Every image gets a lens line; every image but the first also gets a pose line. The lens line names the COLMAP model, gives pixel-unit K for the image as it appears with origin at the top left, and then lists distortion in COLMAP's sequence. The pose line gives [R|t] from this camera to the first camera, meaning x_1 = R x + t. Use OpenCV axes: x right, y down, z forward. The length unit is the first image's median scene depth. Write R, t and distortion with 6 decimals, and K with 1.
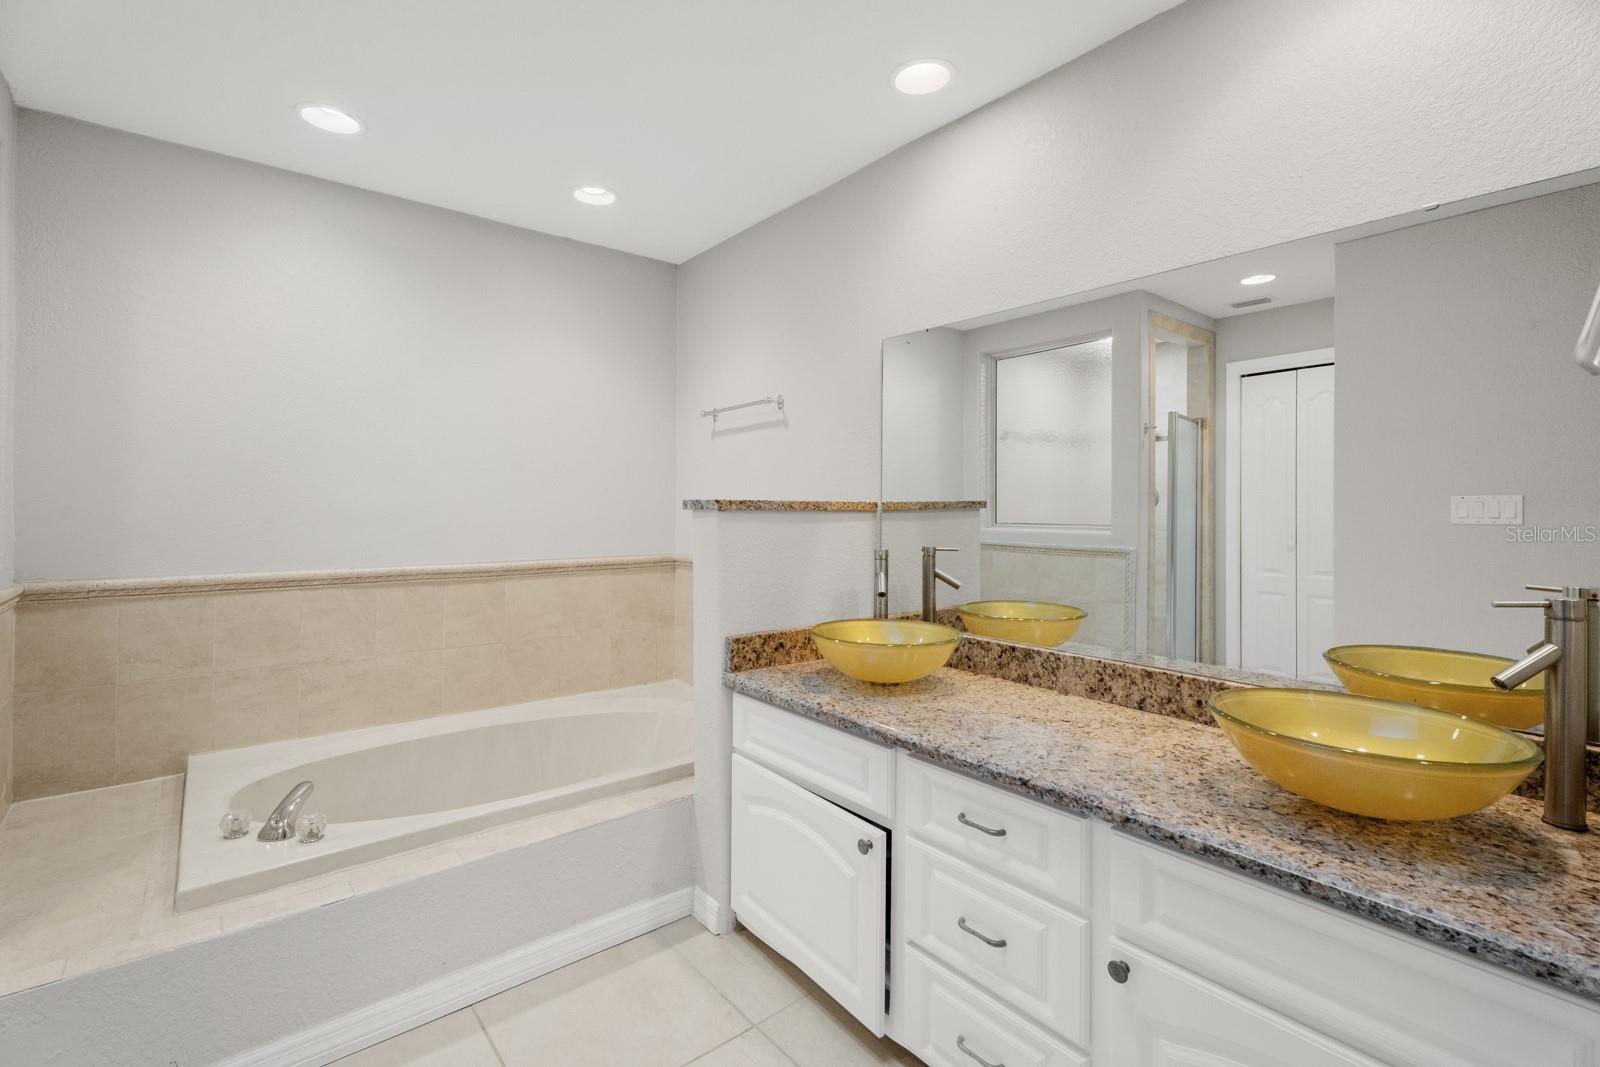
lens RADIAL K [[720.0, 0, 796.2], [0, 720.0, 504.4], [0, 0, 1]] dist [-0.002129, -0.000146]
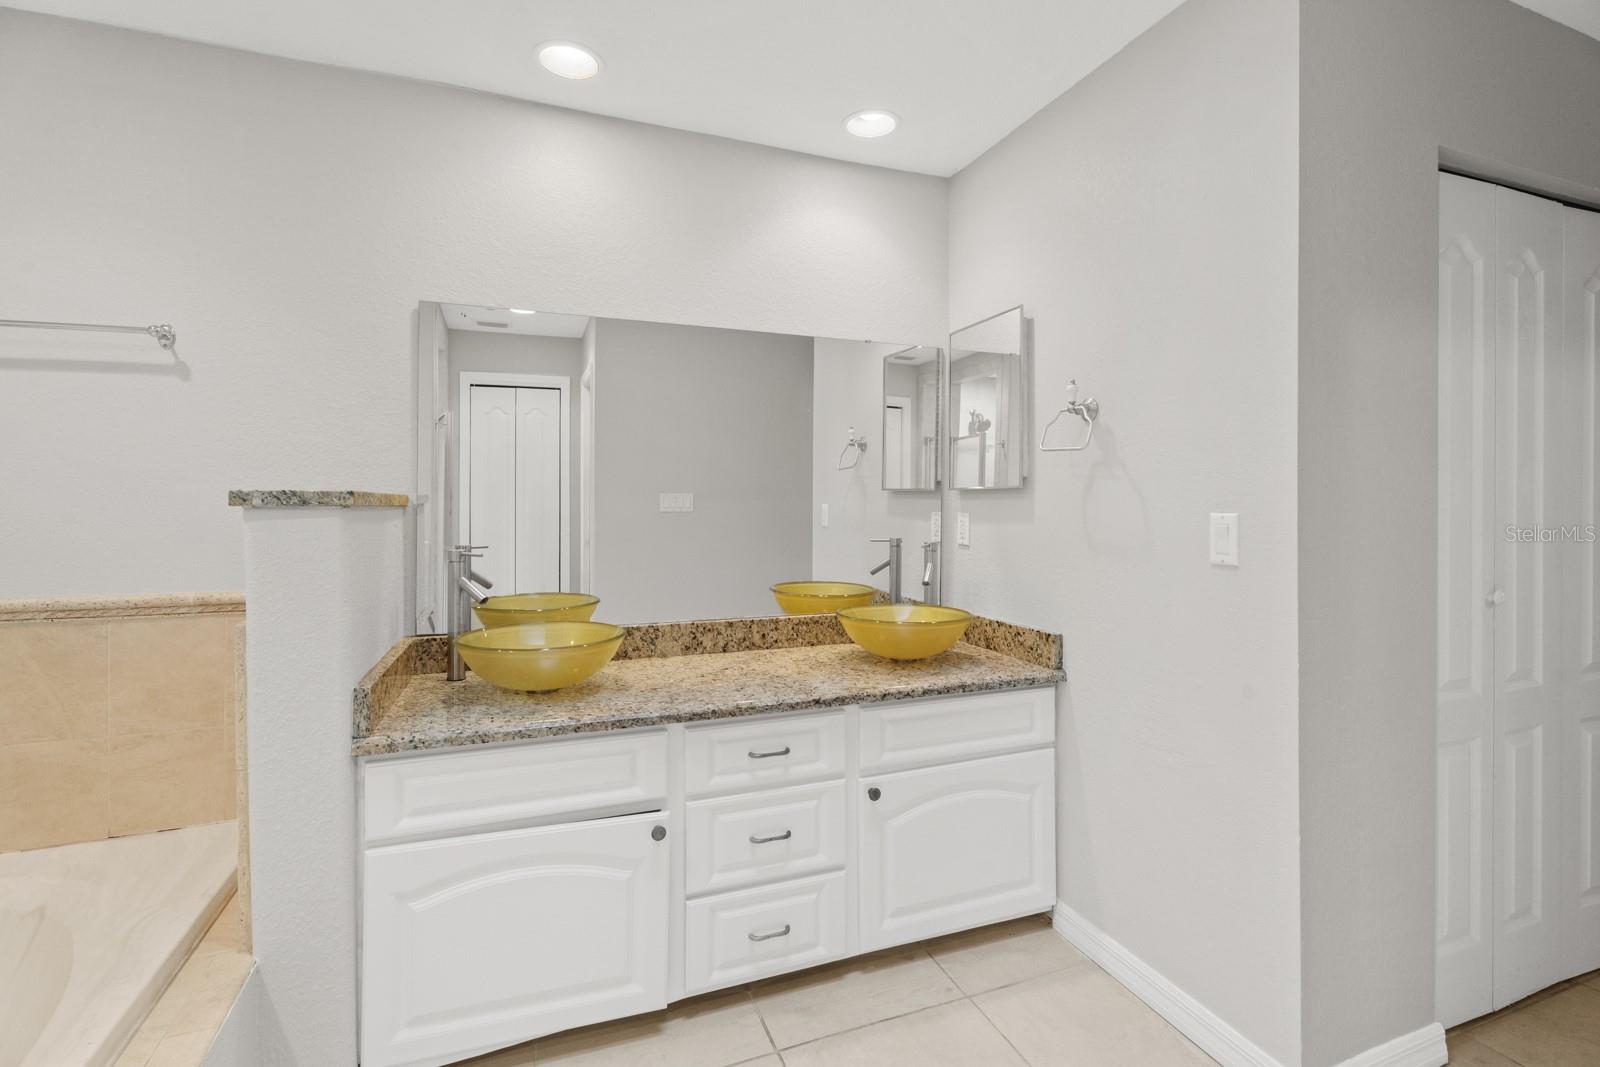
lens RADIAL K [[720.0, 0, 796.2], [0, 720.0, 504.4], [0, 0, 1]] dist [-0.002129, -0.000146]
pose [[0.311277, -0.006277, 0.950298, -0.626429], [-0.002274, 0.999970, 0.007350, 0.000146], [-0.950316, -0.004449, 0.311254, 0.381364]]
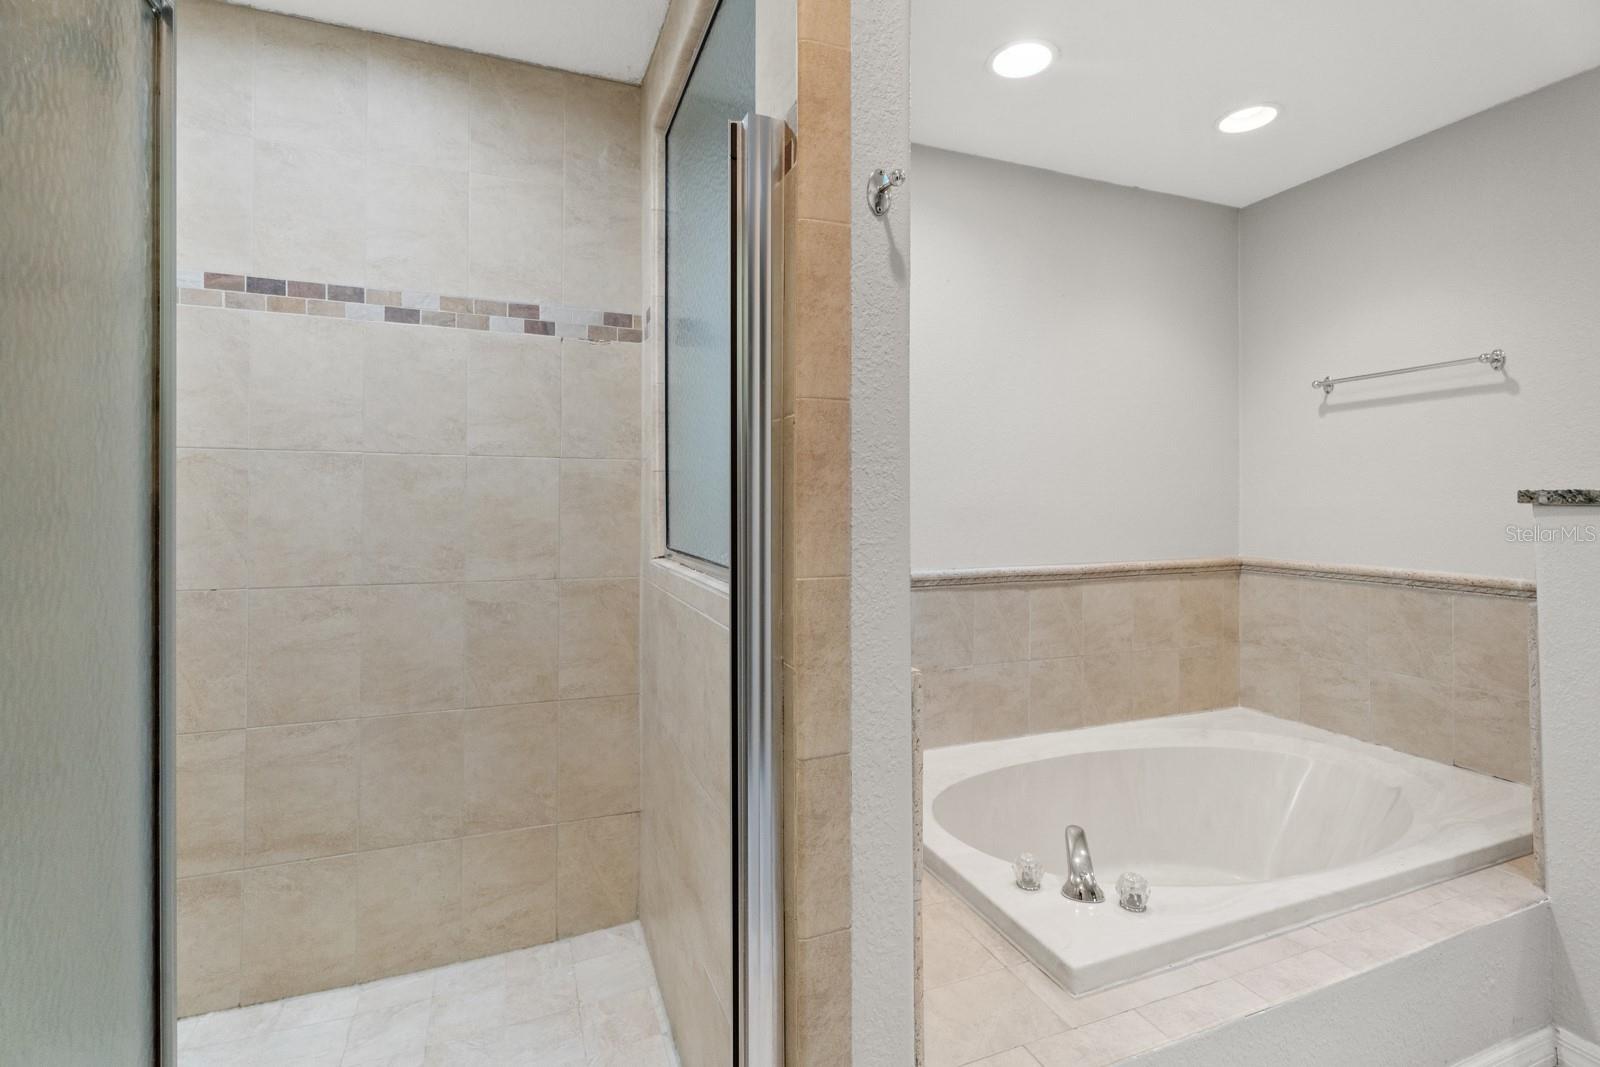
lens RADIAL K [[723.1, 0, 797.6], [0, 723.1, 494.7], [0, 0, 1]] dist [-0.000135, 0.000207]
pose [[0.952359, -0.006535, -0.304910, -0.676691], [0.005580, 0.999976, -0.004004, -0.003020], [0.304929, 0.002112, 0.952373, 0.082398]]
